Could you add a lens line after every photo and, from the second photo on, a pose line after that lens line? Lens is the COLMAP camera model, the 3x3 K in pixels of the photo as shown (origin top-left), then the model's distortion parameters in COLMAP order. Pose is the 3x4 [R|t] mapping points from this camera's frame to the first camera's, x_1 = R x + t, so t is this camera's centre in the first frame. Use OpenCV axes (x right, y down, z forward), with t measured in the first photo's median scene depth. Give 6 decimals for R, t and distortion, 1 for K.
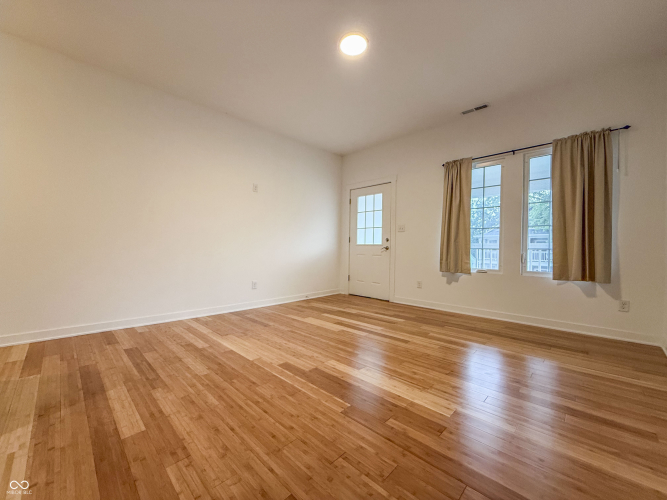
lens RADIAL K [[270.9, 0, 333.5], [0, 270.9, 250.0], [0, 0, 1]] dist [0.000321, 0.000133]
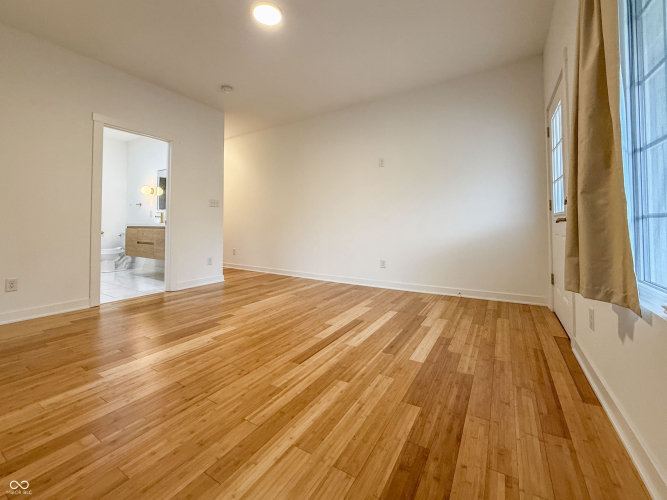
lens RADIAL K [[270.9, 0, 333.5], [0, 270.9, 250.0], [0, 0, 1]] dist [0.000321, 0.000133]
pose [[0.215590, 0.071922, -0.973832, 0.941136], [0.015408, 0.996909, 0.077037, 0.000844], [0.976362, -0.031614, 0.213815, 0.944051]]
